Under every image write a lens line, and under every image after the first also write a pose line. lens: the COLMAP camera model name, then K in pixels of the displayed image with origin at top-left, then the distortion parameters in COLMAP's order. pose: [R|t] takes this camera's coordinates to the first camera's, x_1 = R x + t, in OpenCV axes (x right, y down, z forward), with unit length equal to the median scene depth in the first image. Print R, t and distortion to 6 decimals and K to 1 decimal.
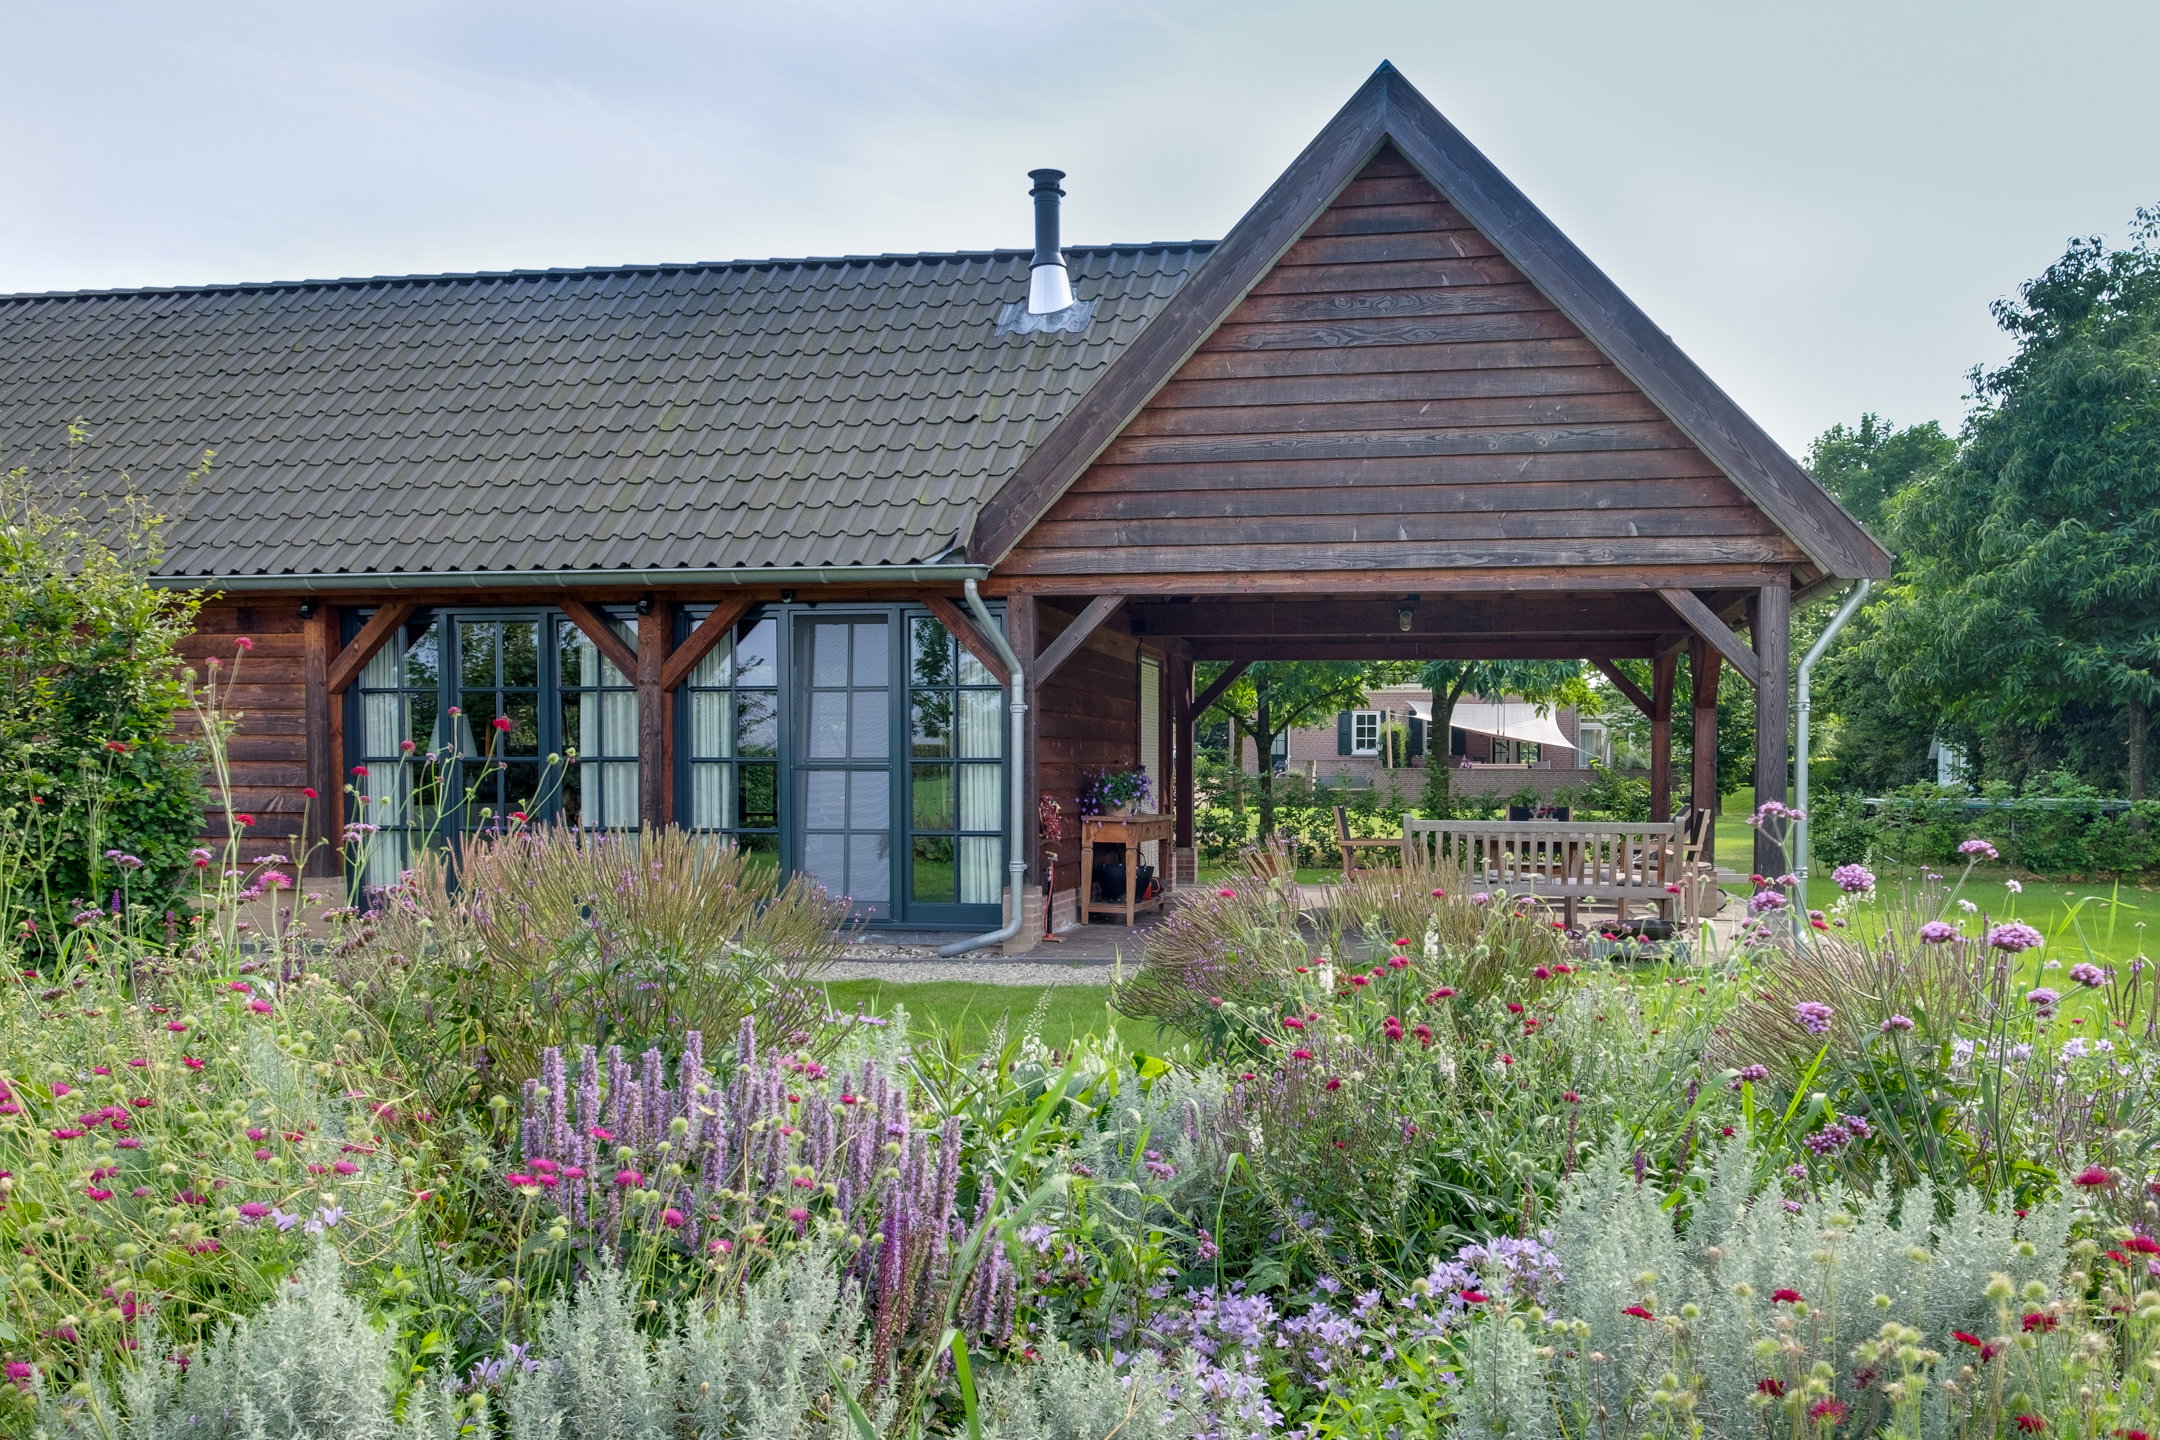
lens RADIAL K [[1670.7, 0, 1202.6], [0, 1670.7, 829.3], [0, 0, 1]] dist [0.015003, 0.005520]
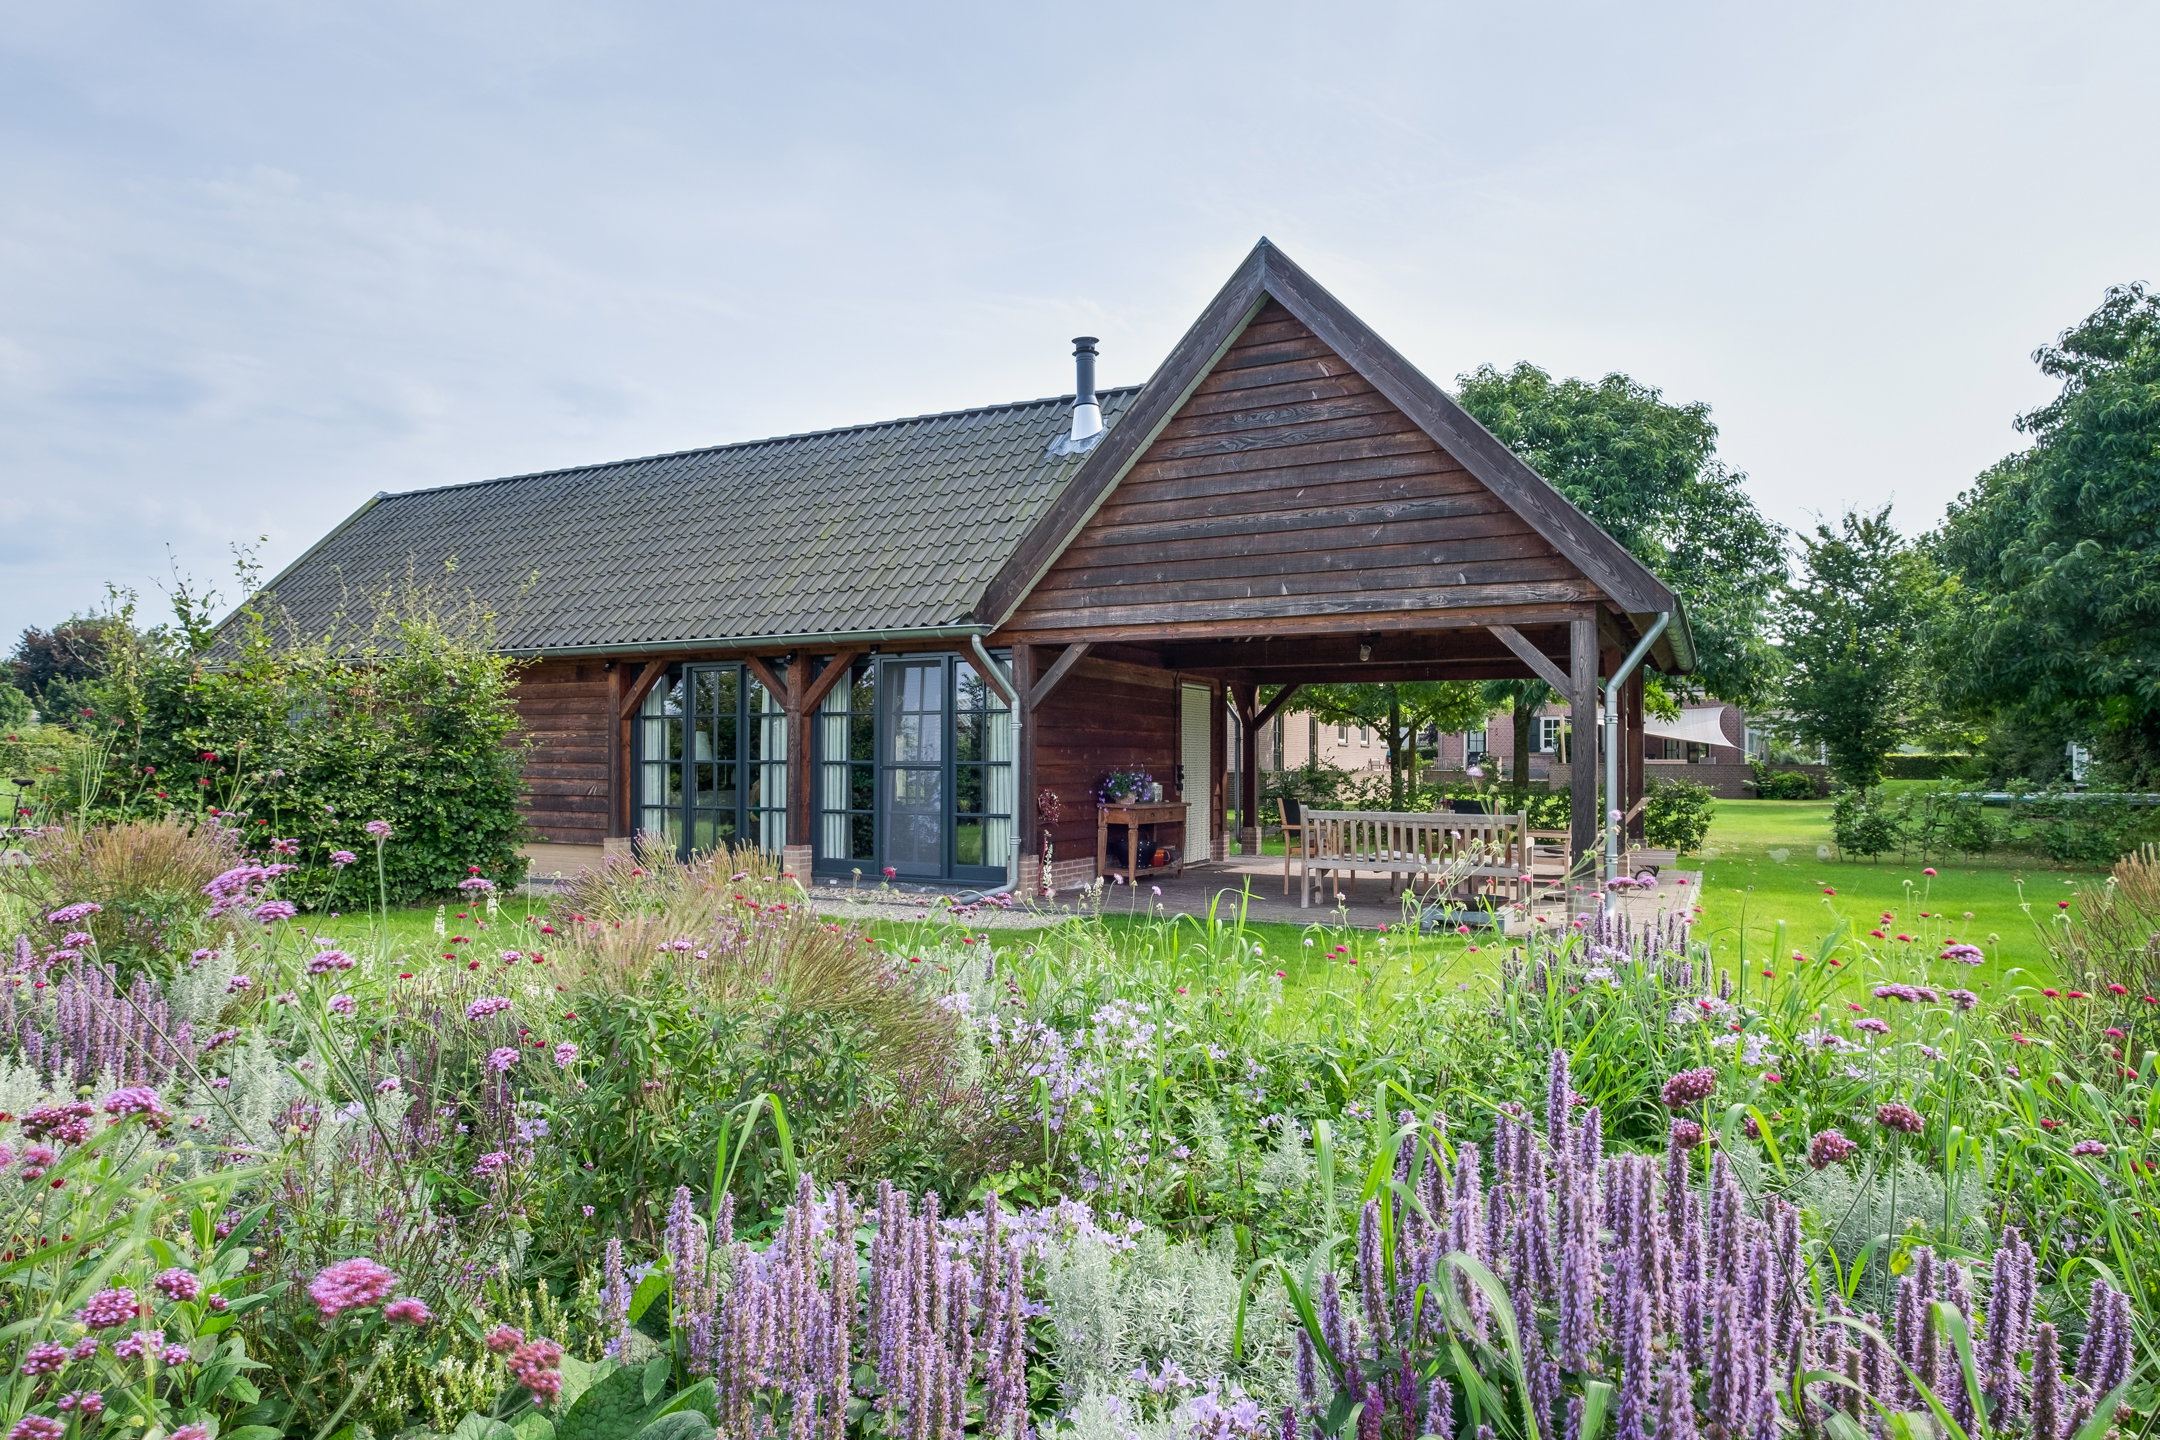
lens RADIAL K [[1265.3, 0, 1059.3], [0, 1265.3, 749.0], [0, 0, 1]] dist [-0.001405, -0.000797]
pose [[0.948952, -0.002618, -0.315408, 0.253259], [-0.011996, 0.998943, -0.044381, -0.007137], [0.315191, 0.045899, 0.947918, 0.018160]]
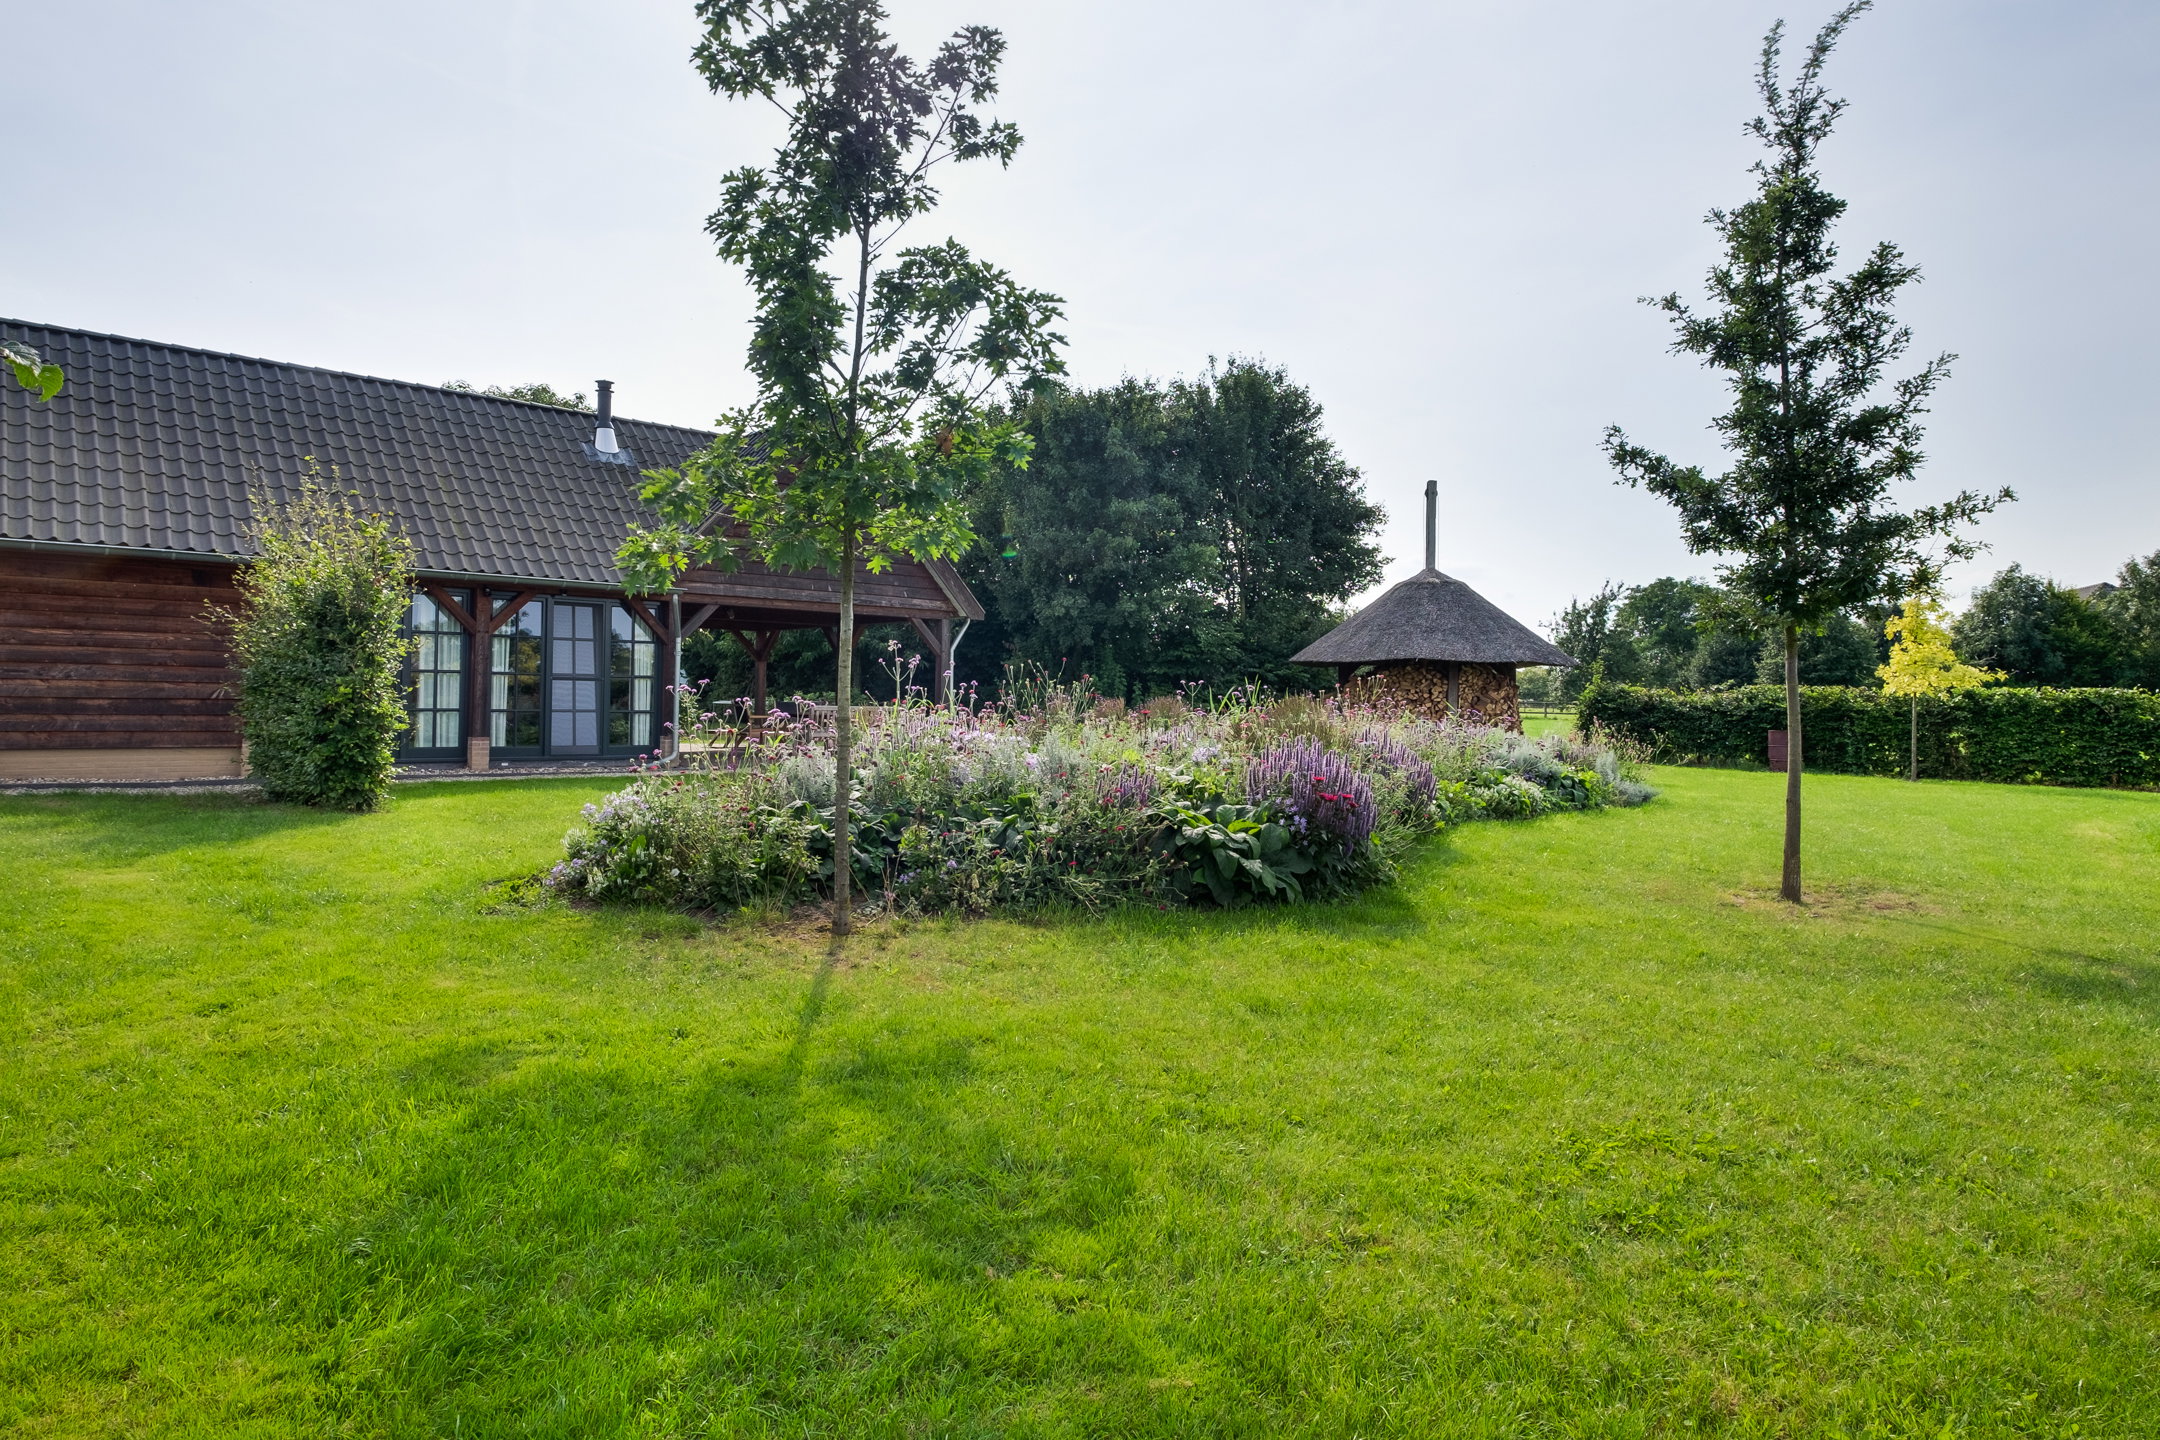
lens RADIAL K [[1236.1, 0, 1020.4], [0, 1236.1, 683.0], [0, 0, 1]] dist [0.000591, 0.000225]
pose [[0.663504, 0.016532, 0.747990, -1.009056], [0.009921, 0.999474, -0.030891, 0.020133], [-0.748107, 0.027918, 0.662990, -0.393420]]
